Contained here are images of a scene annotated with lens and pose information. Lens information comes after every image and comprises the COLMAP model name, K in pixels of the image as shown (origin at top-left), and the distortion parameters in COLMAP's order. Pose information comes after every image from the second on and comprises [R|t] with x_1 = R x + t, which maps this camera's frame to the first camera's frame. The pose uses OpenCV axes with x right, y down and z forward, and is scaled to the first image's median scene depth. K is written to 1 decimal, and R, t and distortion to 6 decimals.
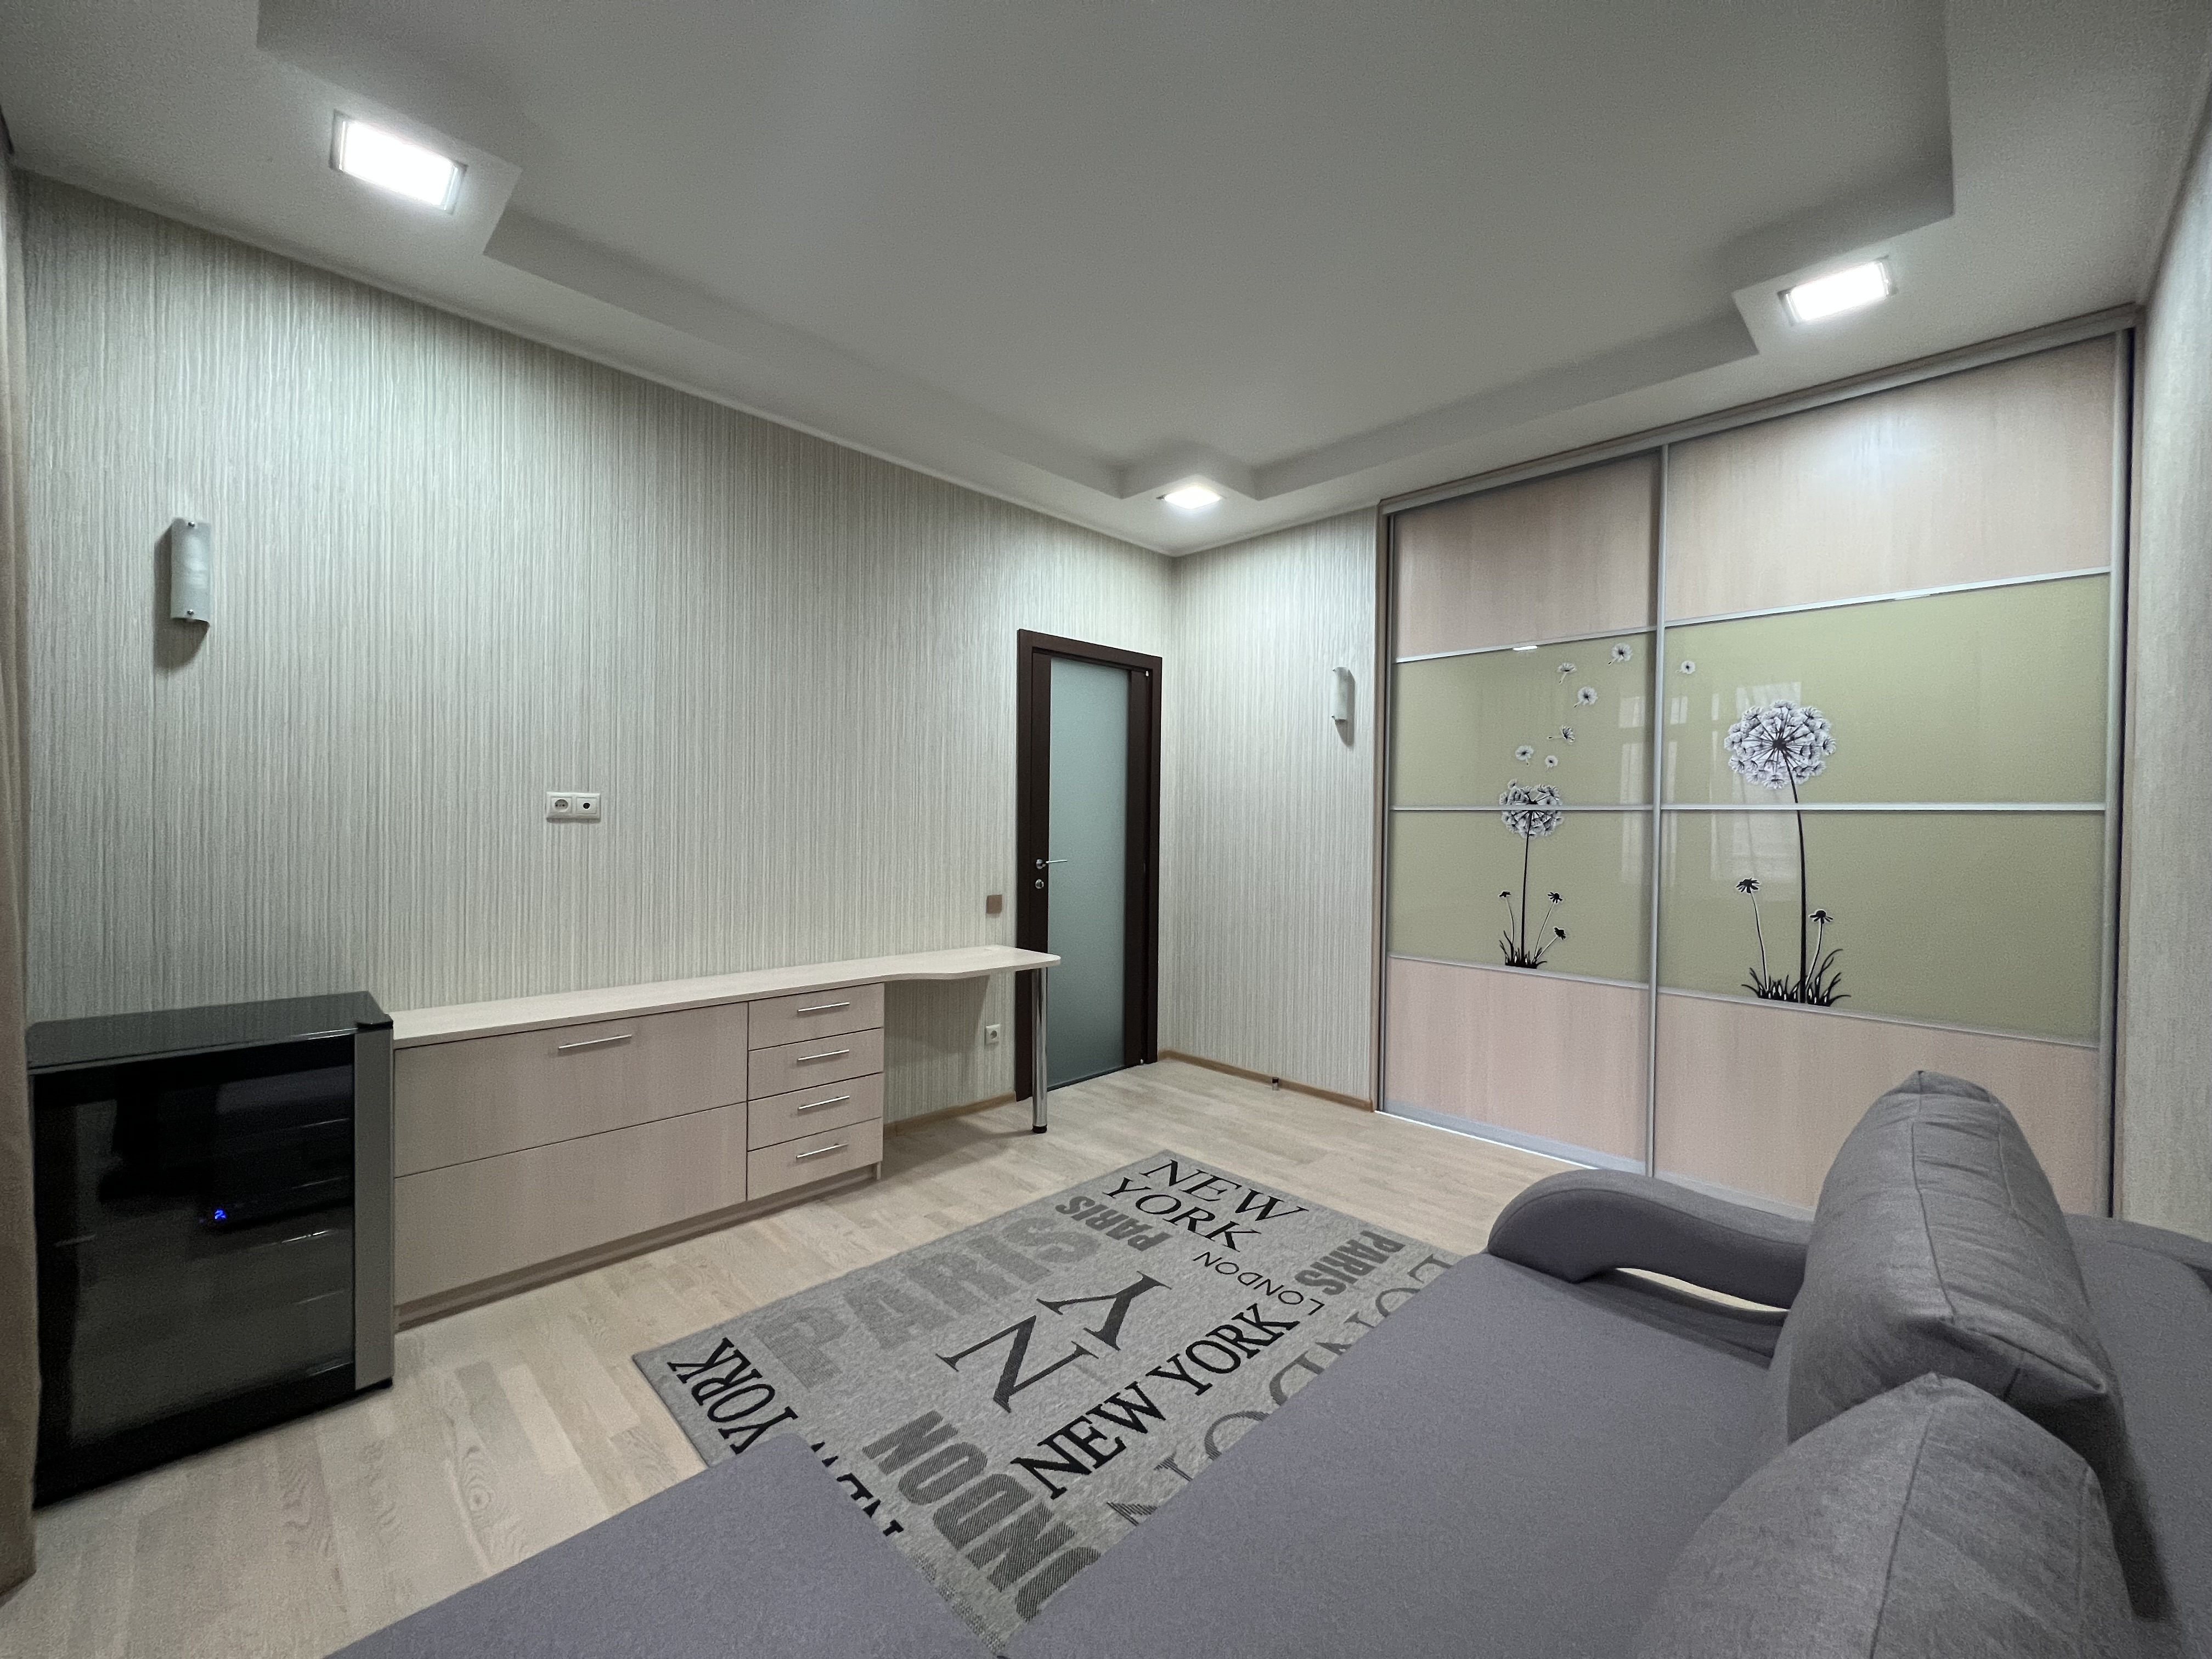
lens RADIAL K [[880.6, 0, 1097.8], [0, 880.6, 824.5], [0, 0, 1]] dist [0.001475, -0.000331]
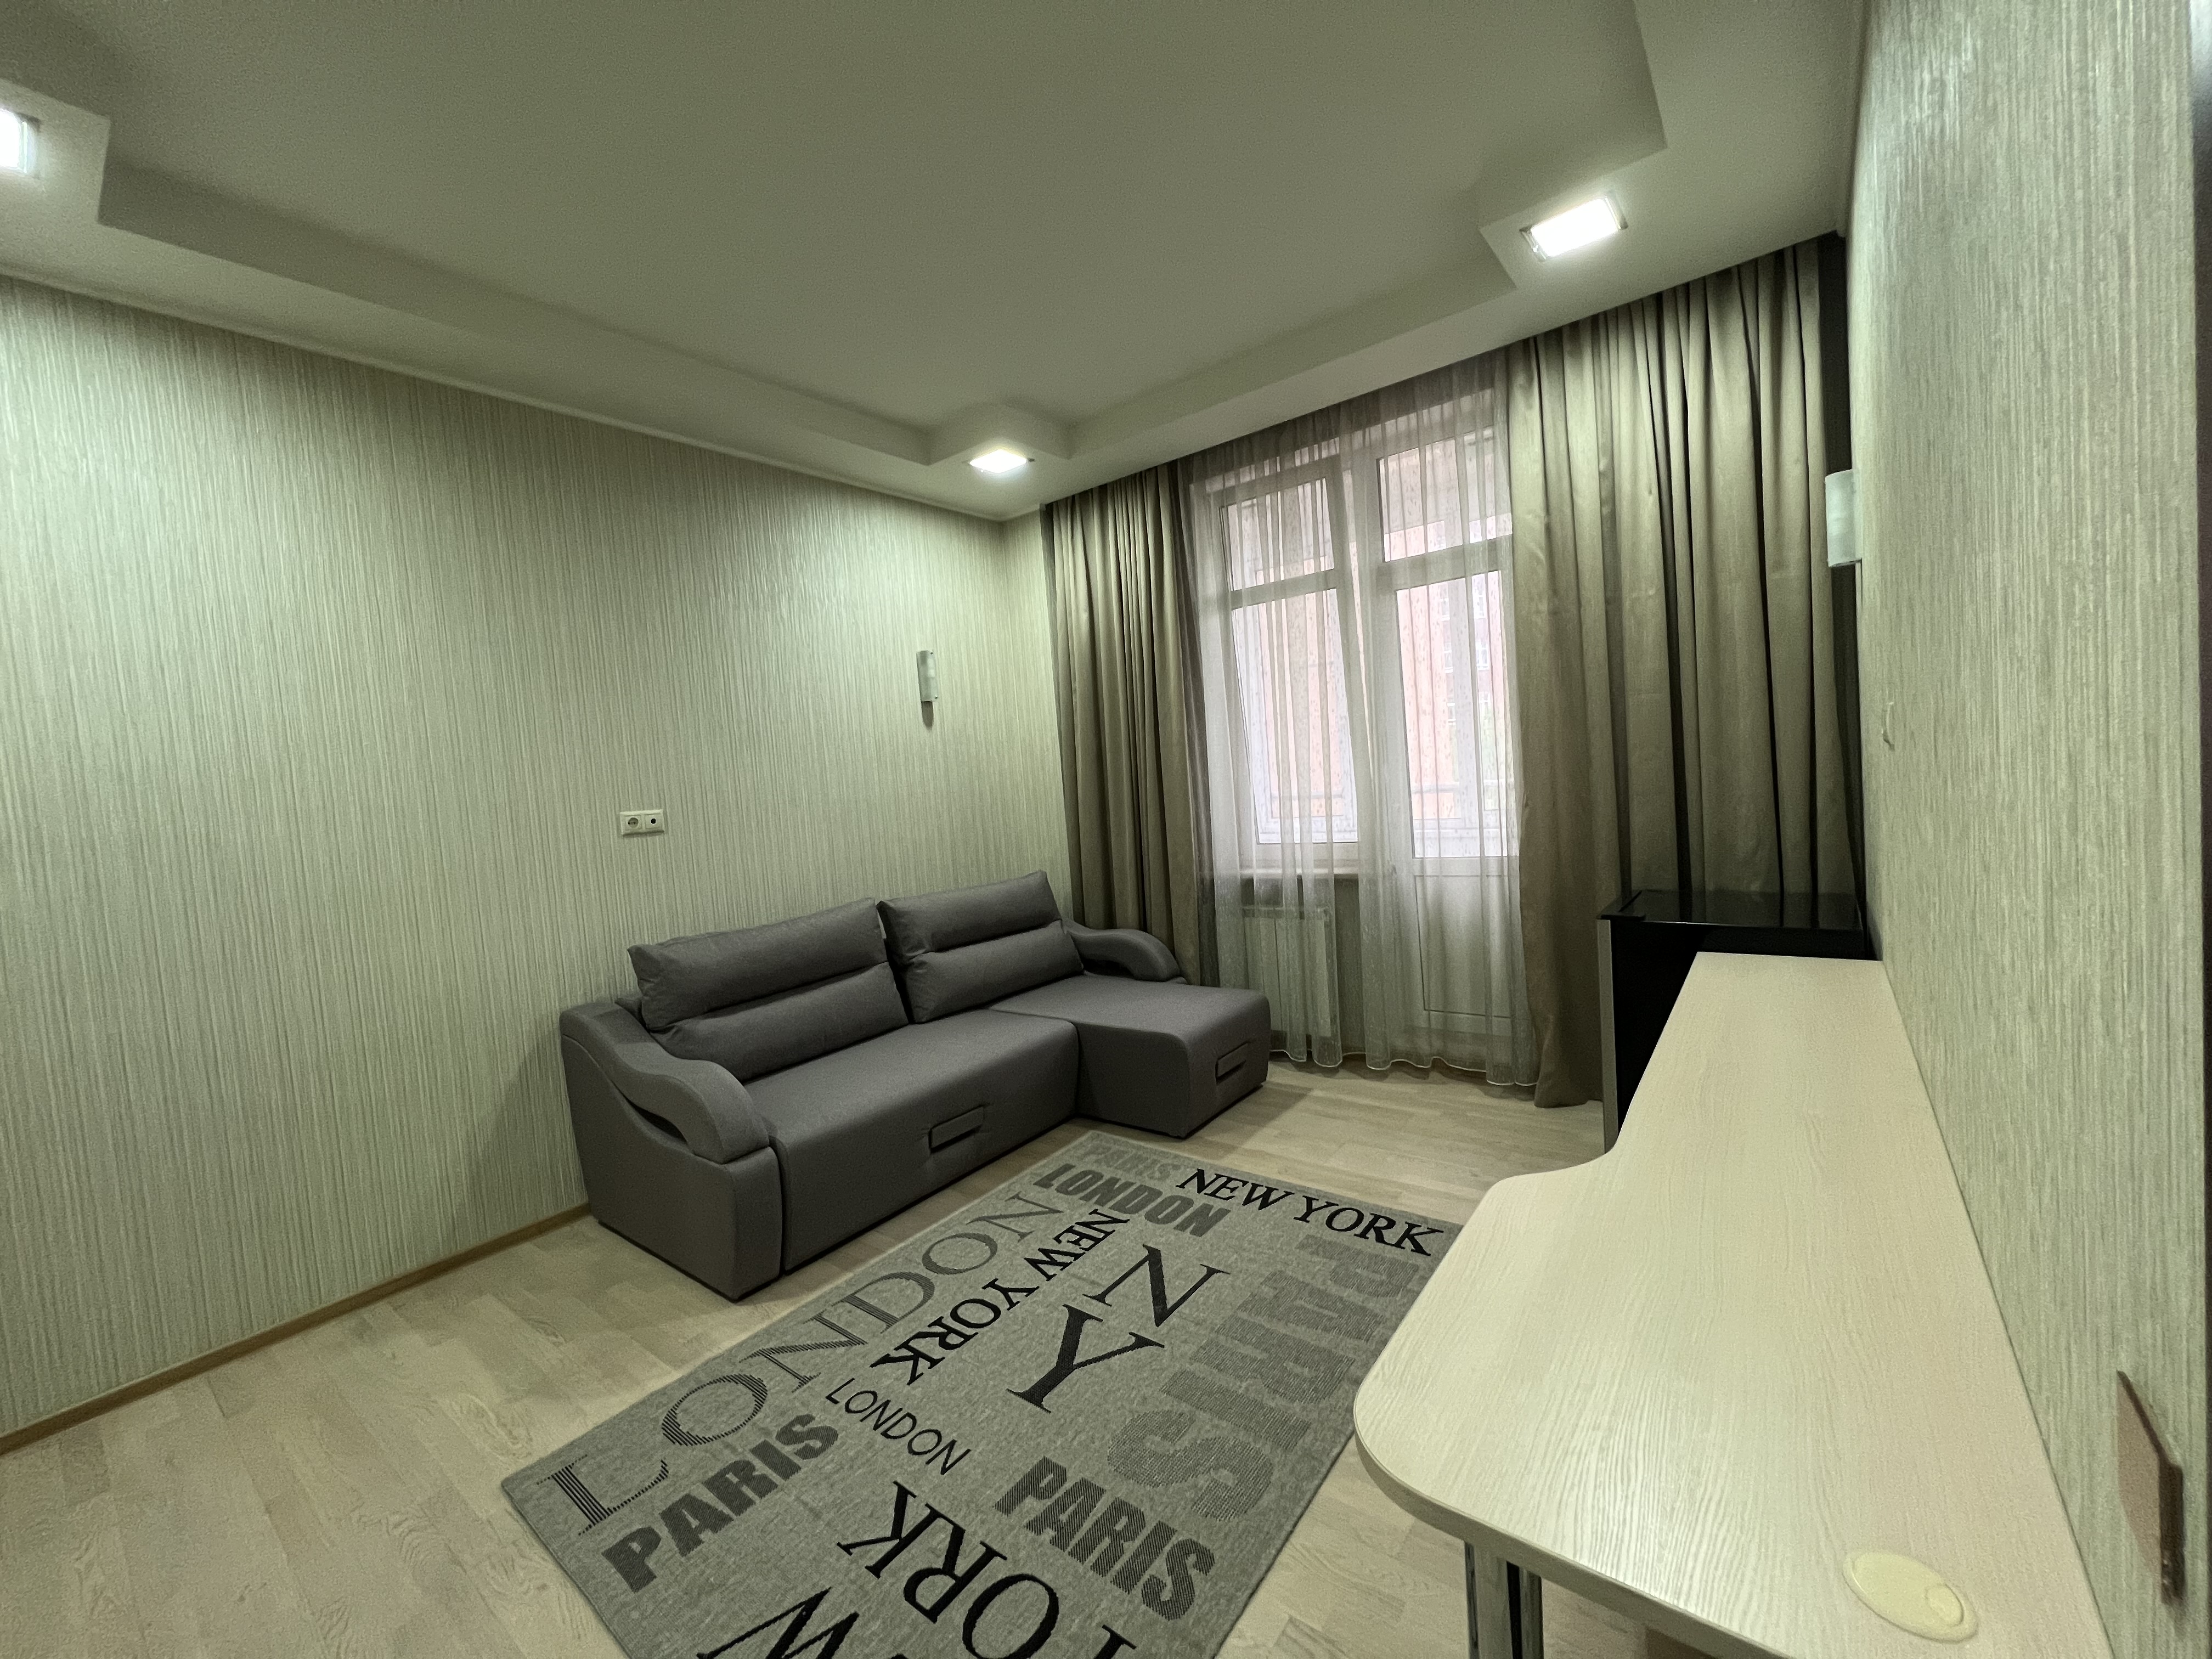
lens RADIAL K [[880.6, 0, 1098.8], [0, 880.6, 827.3], [0, 0, 1]] dist [0.001475, -0.000331]
pose [[-0.990680, 0.073571, -0.114631, 0.047718], [0.066598, 0.995756, 0.063524, -0.025635], [0.118818, 0.055298, -0.991375, 1.543843]]
